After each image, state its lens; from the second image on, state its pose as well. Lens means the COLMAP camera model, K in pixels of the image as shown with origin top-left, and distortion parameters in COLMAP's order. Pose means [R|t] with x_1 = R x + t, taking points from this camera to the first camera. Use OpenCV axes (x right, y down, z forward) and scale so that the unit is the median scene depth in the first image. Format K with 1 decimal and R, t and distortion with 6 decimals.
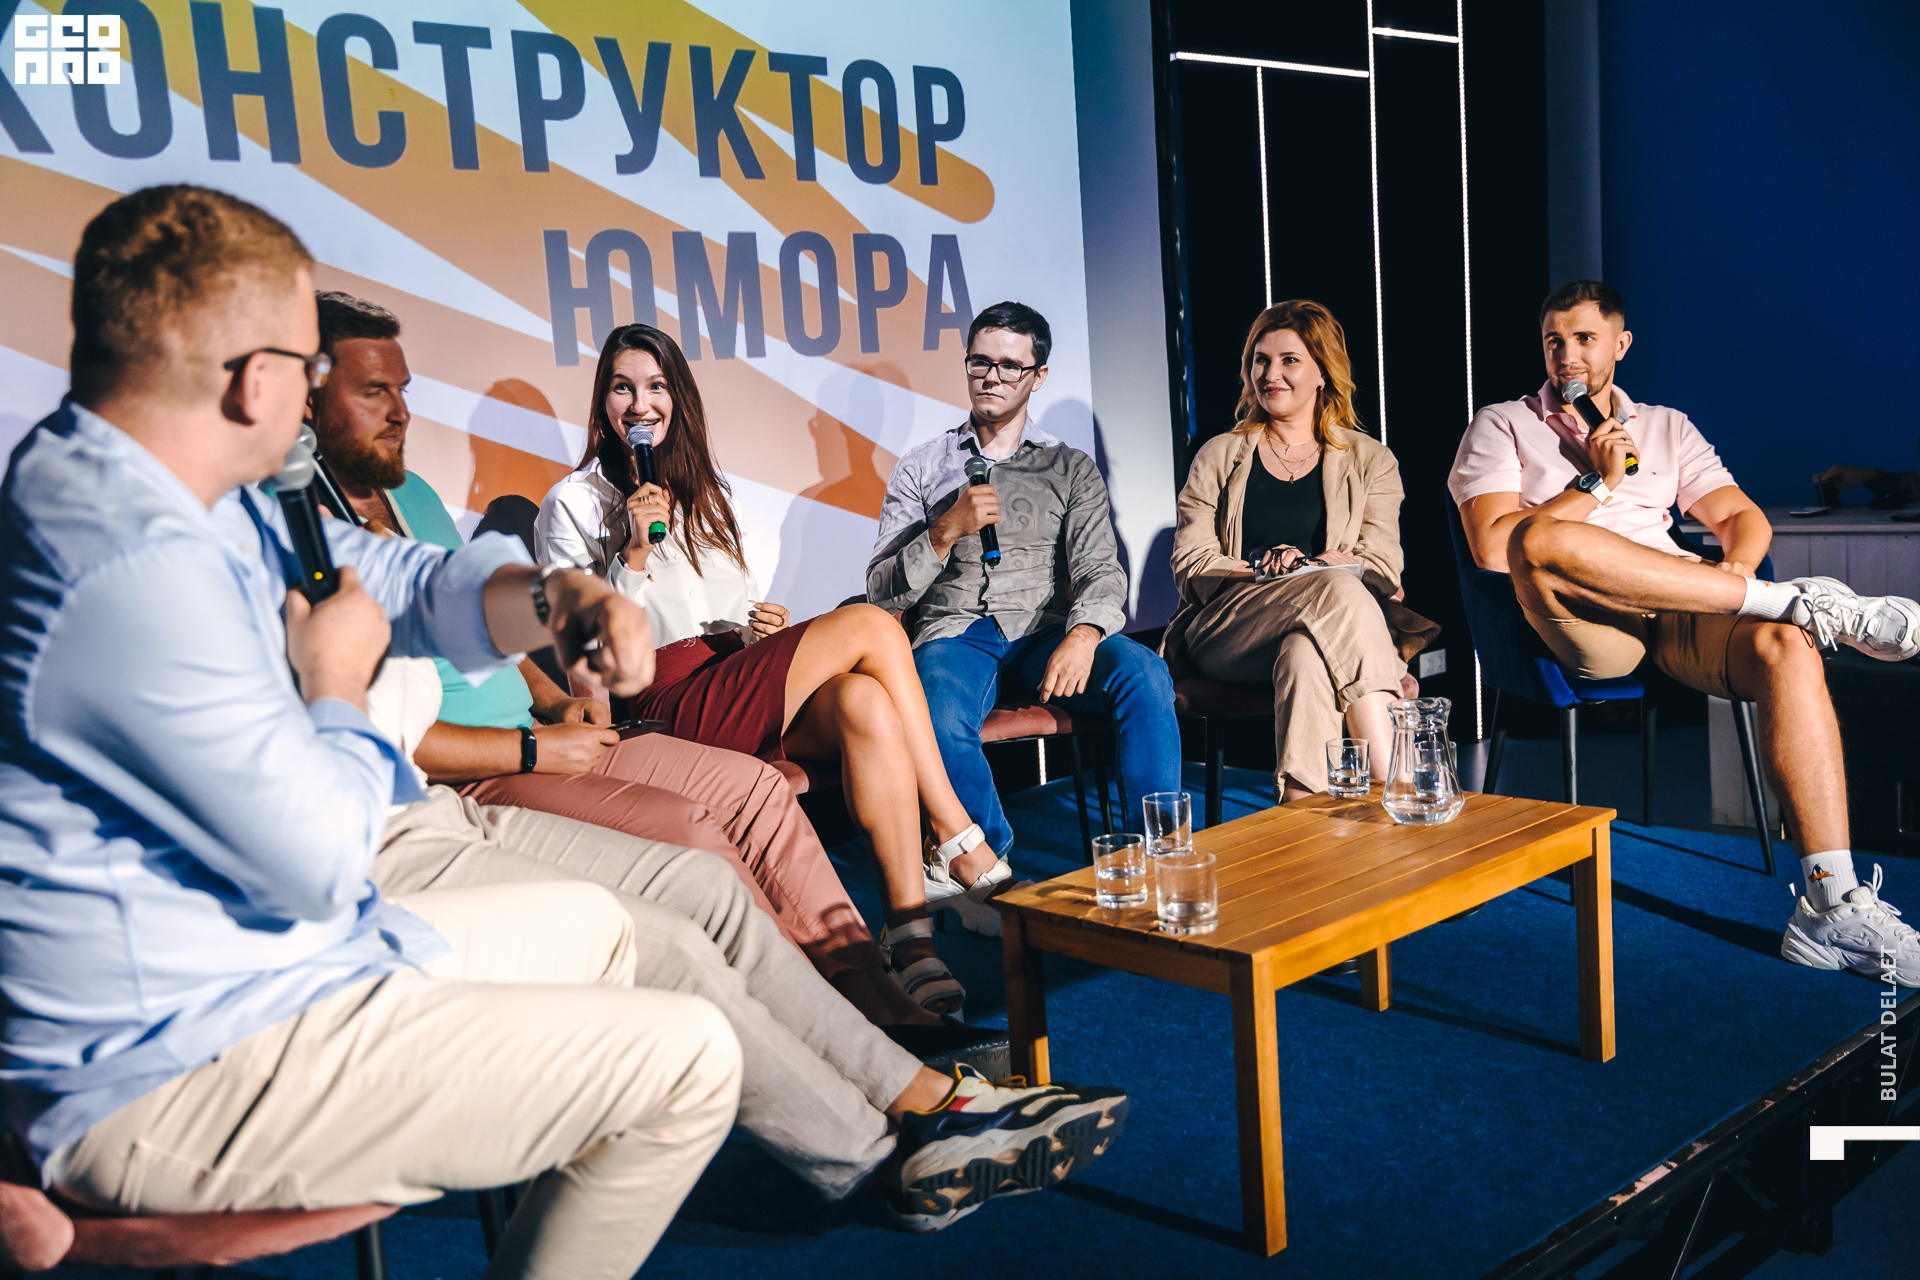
lens RADIAL K [[1872.1, 0, 963.8], [0, 1872.1, 647.5], [0, 0, 1]] dist [0.021333, 0.000000]
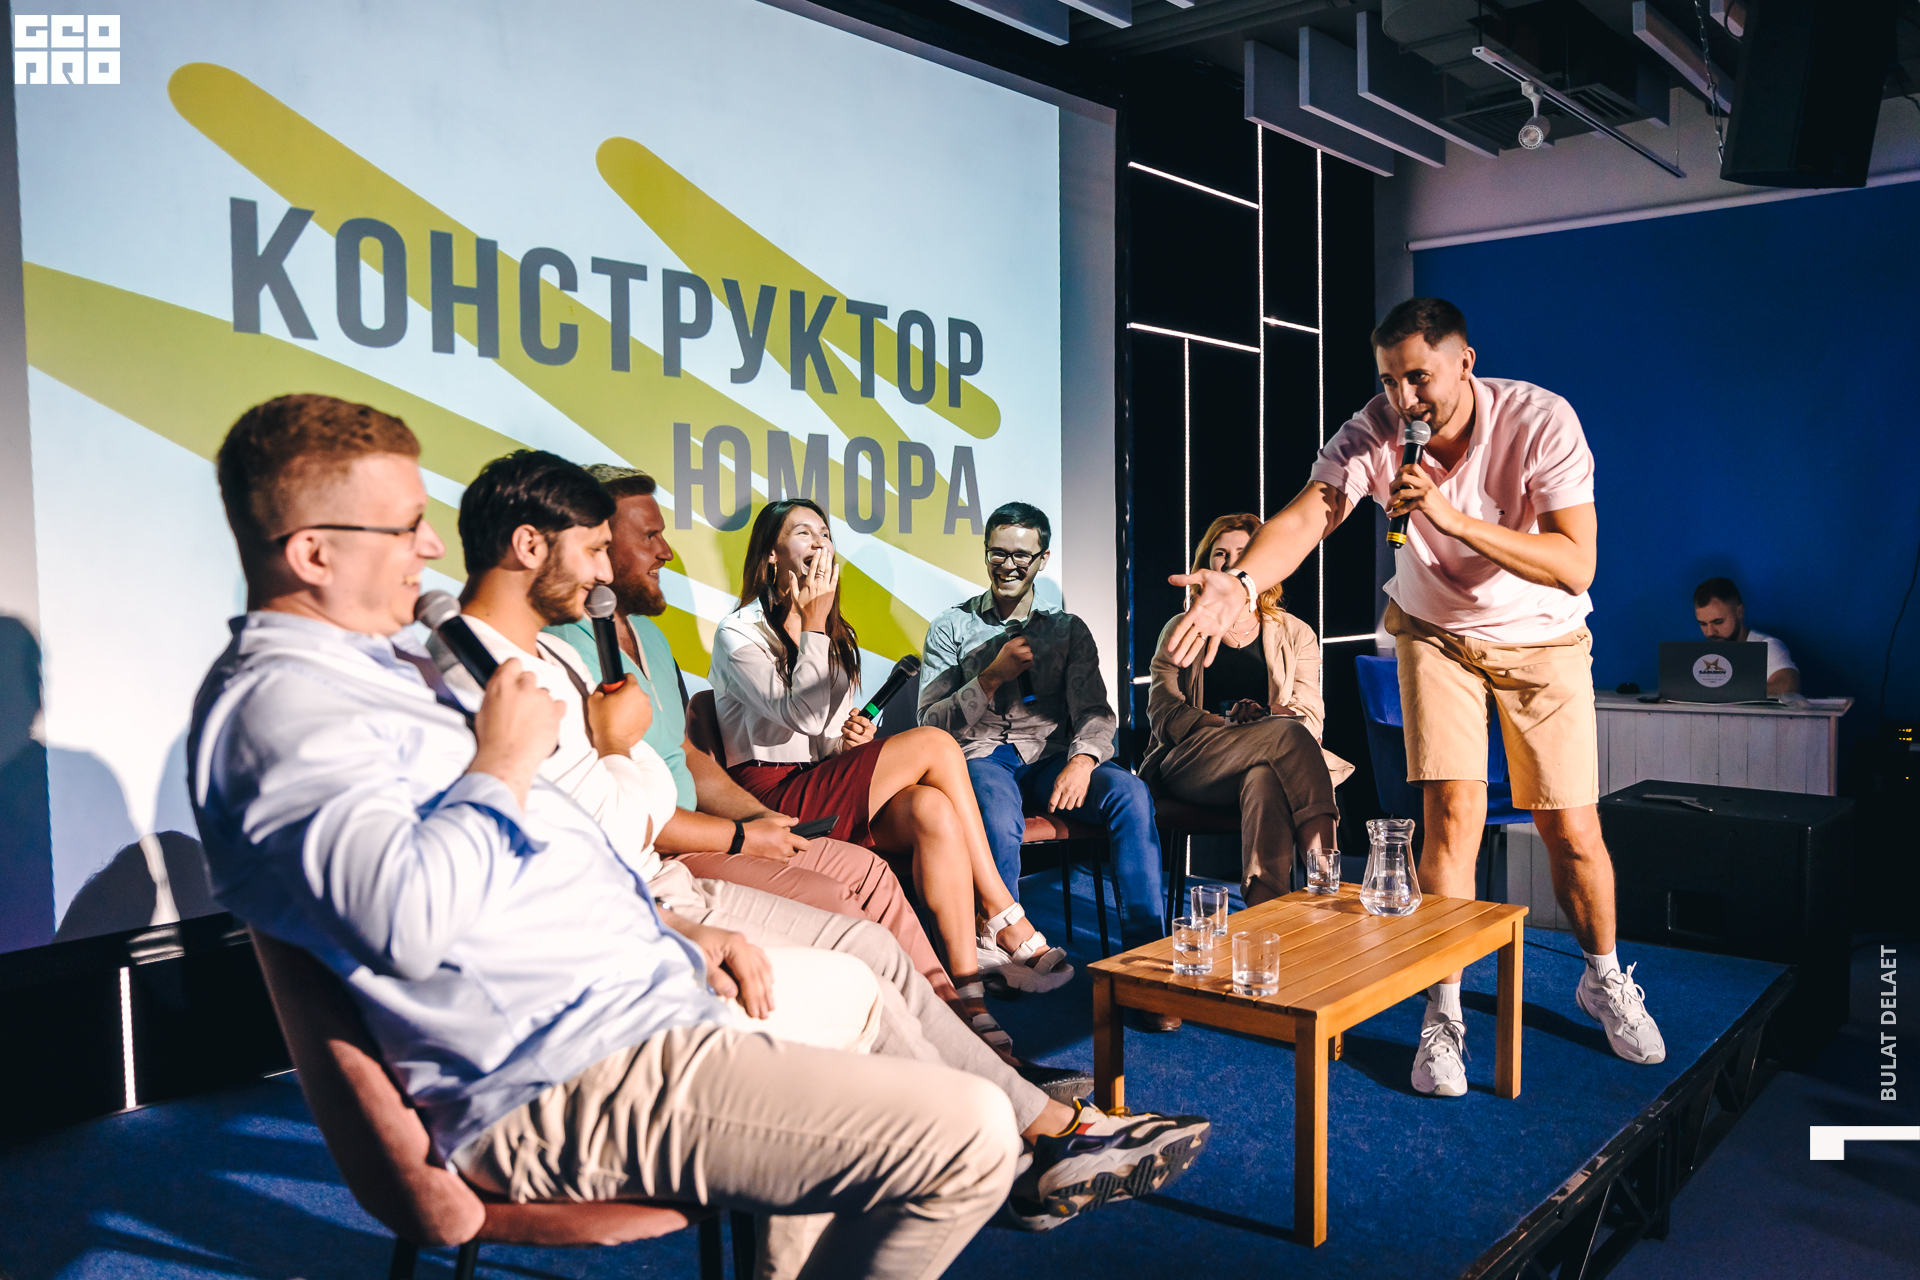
lens RADIAL K [[1492.2, 0, 1036.3], [0, 1492.2, 629.8], [0, 0, 1]] dist [-0.078634, 0.033277]
pose [[0.989557, 0.052879, 0.134095, -0.109257], [-0.039721, 0.994297, -0.098972, 0.005738], [-0.138563, 0.092612, 0.986014, -0.005899]]
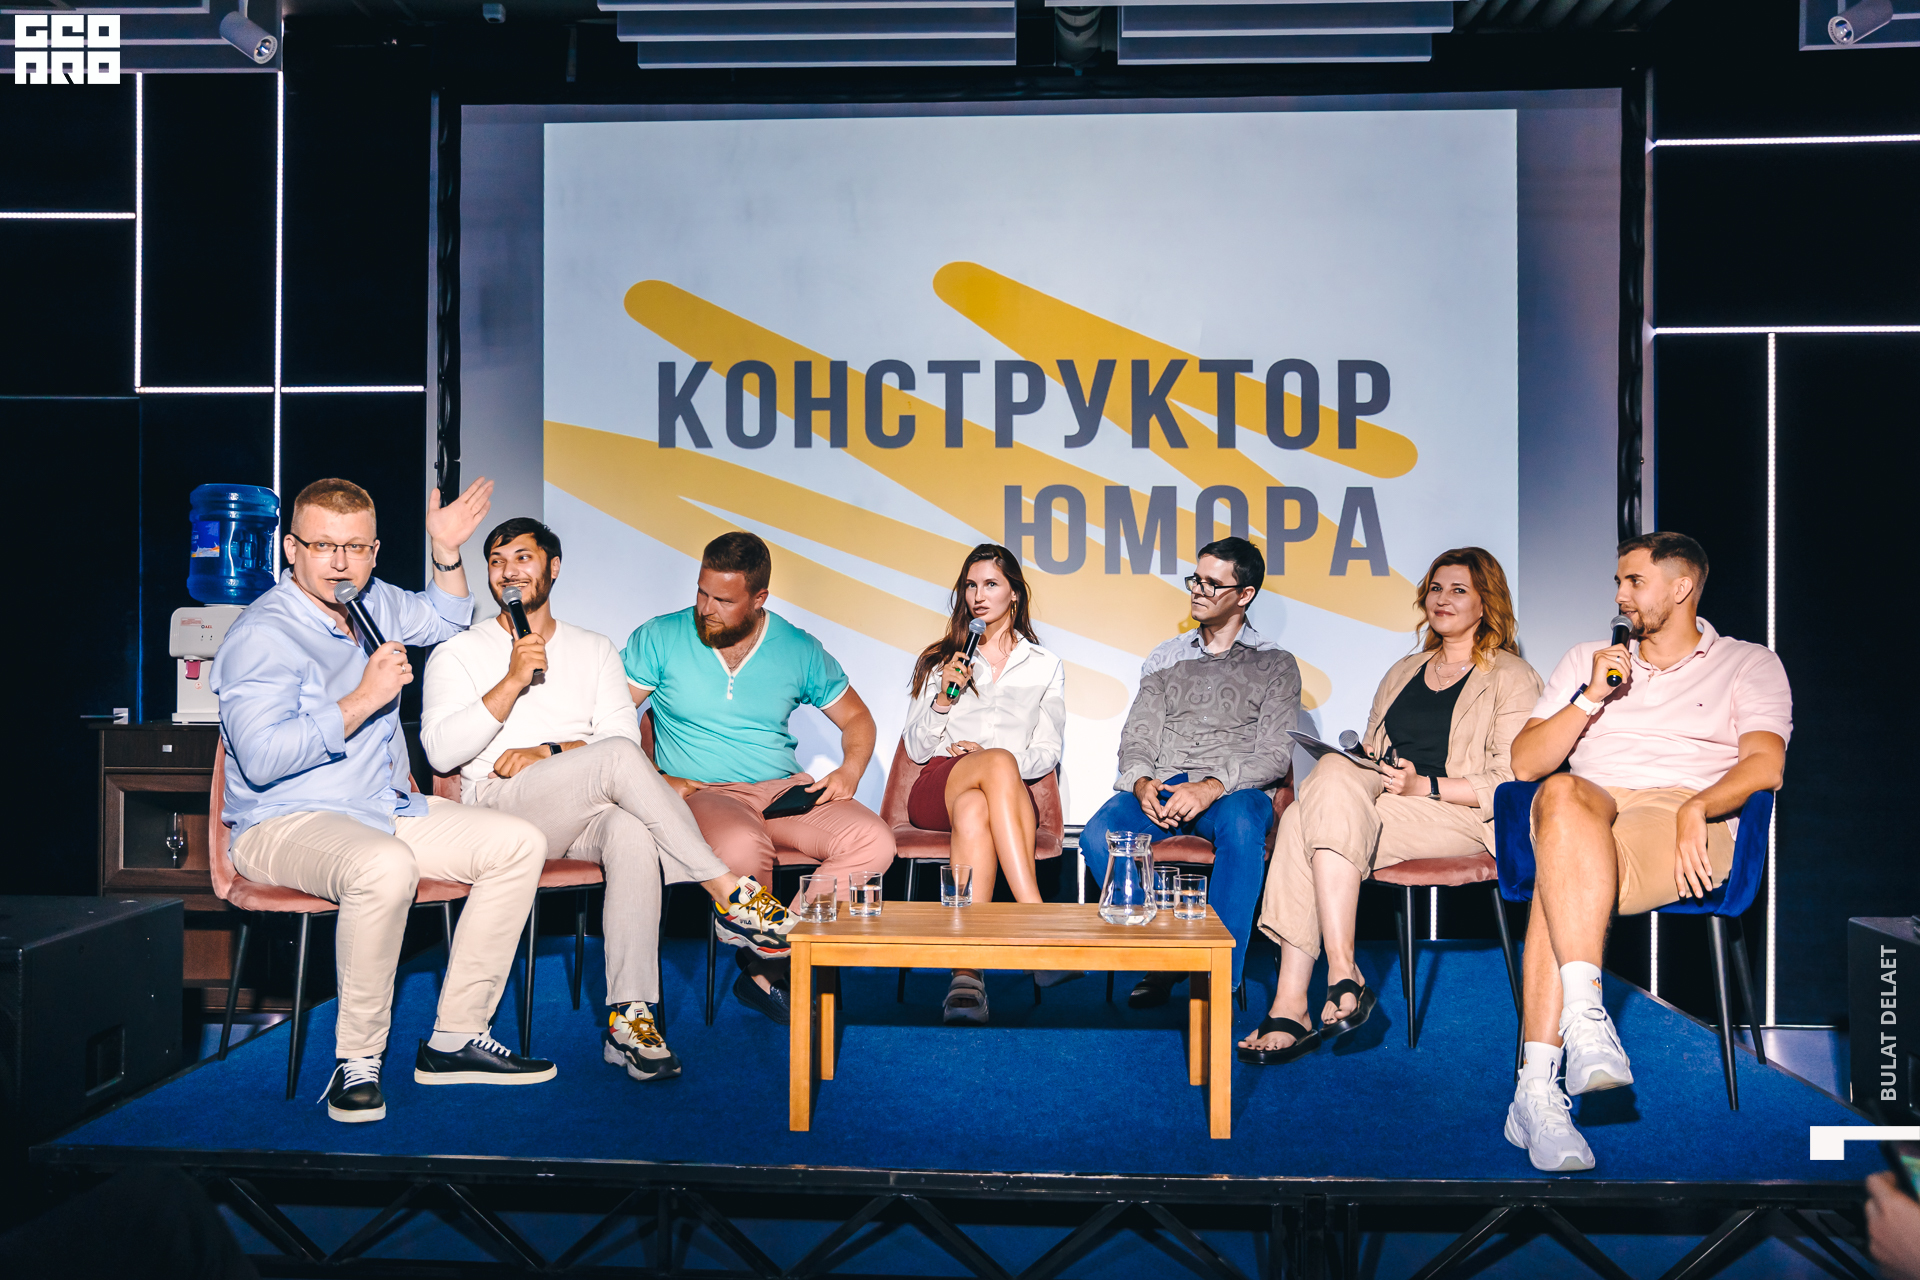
lens RADIAL K [[1705.9, 0, 950.0], [0, 1705.9, 632.3], [0, 0, 1]] dist [-0.036248, 0.086287]
pose [[0.704093, 0.065270, -0.707102, 0.738620], [-0.147125, 0.987569, -0.055341, -0.021276], [0.694699, 0.142997, 0.704943, 0.007312]]
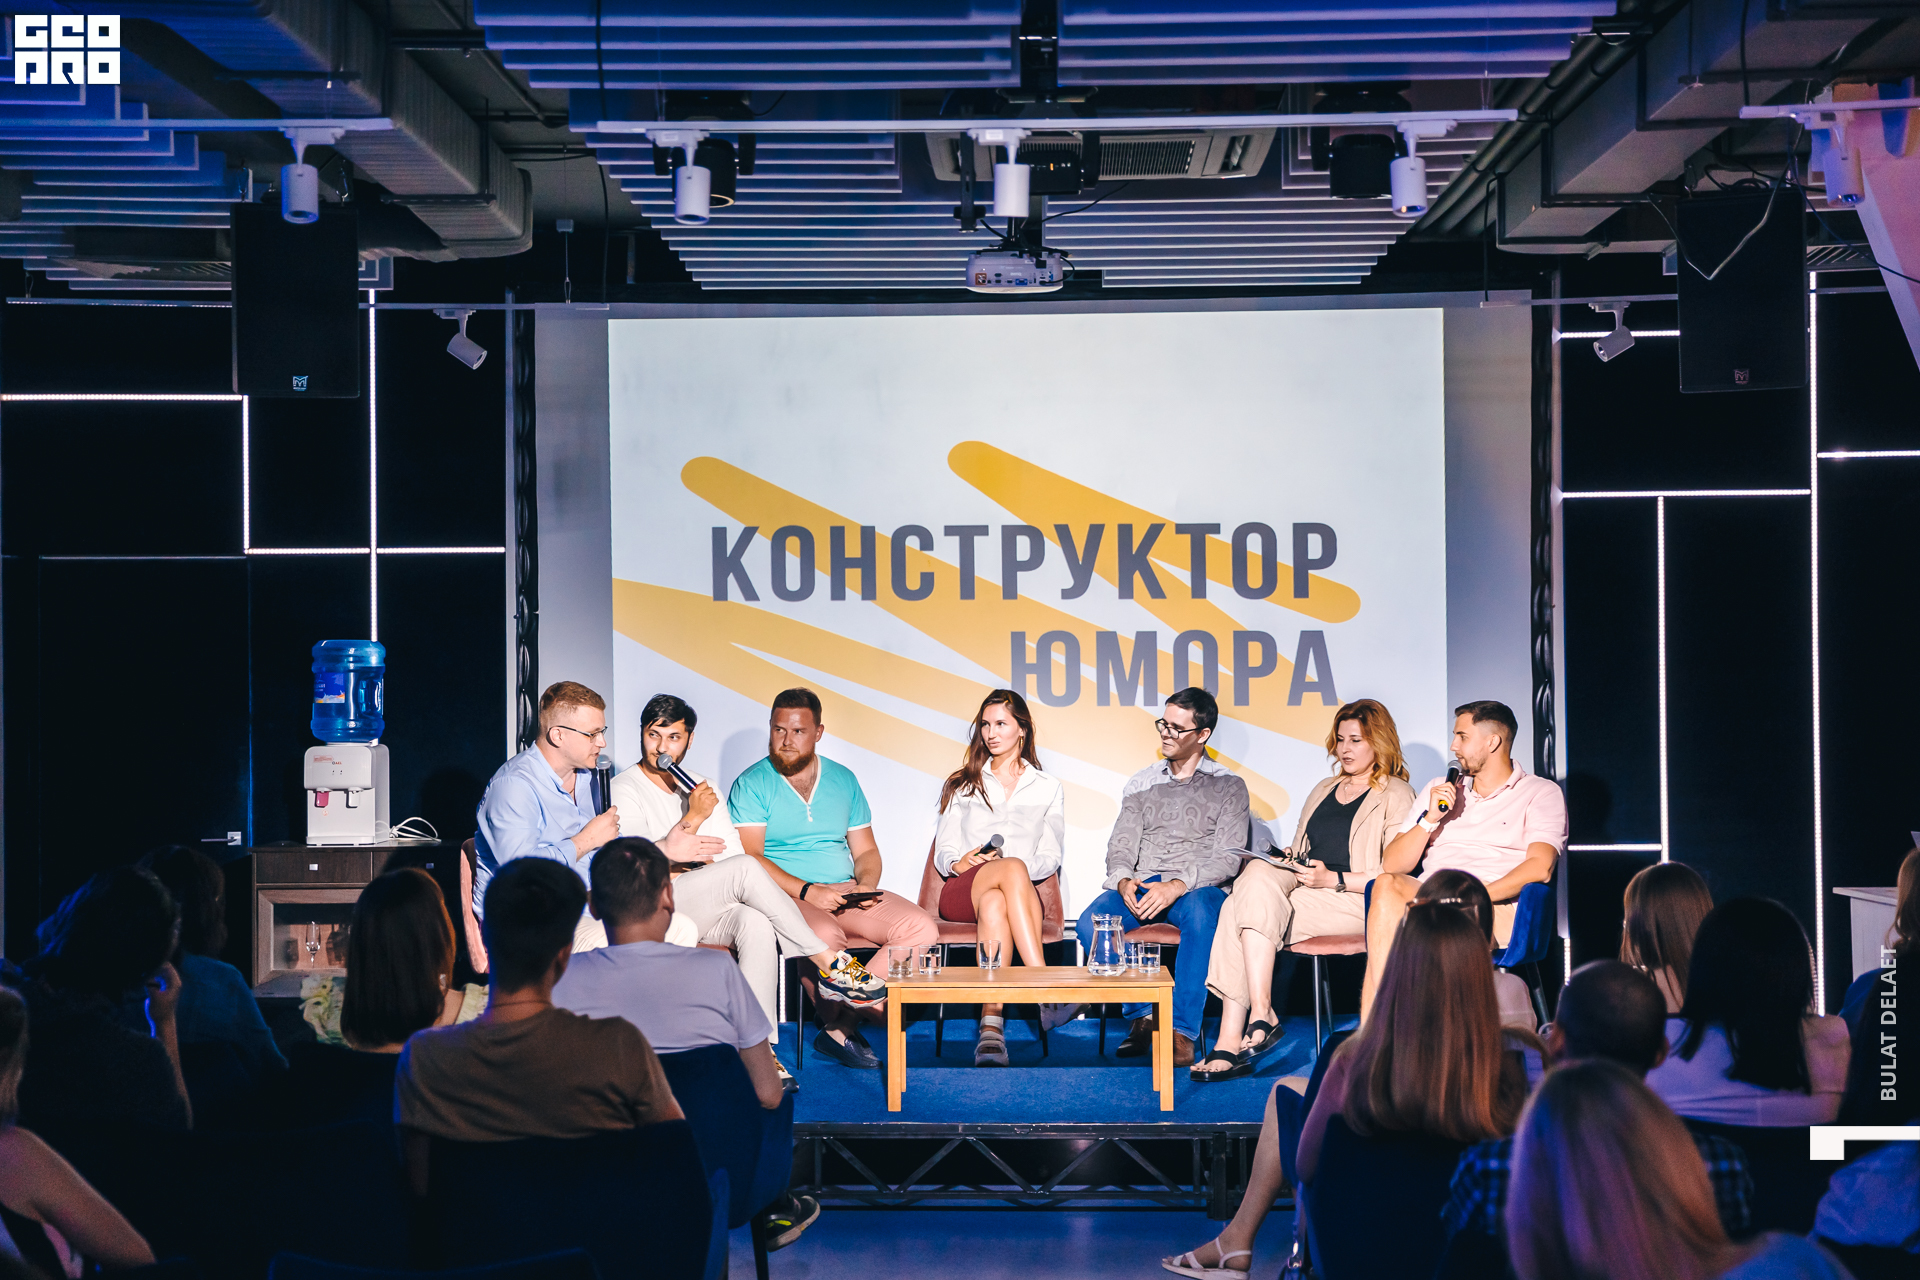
lens RADIAL K [[2931.8, 0, 952.1], [0, 2931.8, 650.9], [0, 0, 1]] dist [0.173732, 0.000000]
pose [[0.724090, 0.060810, -0.687019, 1.674159], [-0.134437, 0.989443, -0.054113, -0.045072], [0.676476, 0.131544, 0.724621, -1.075450]]
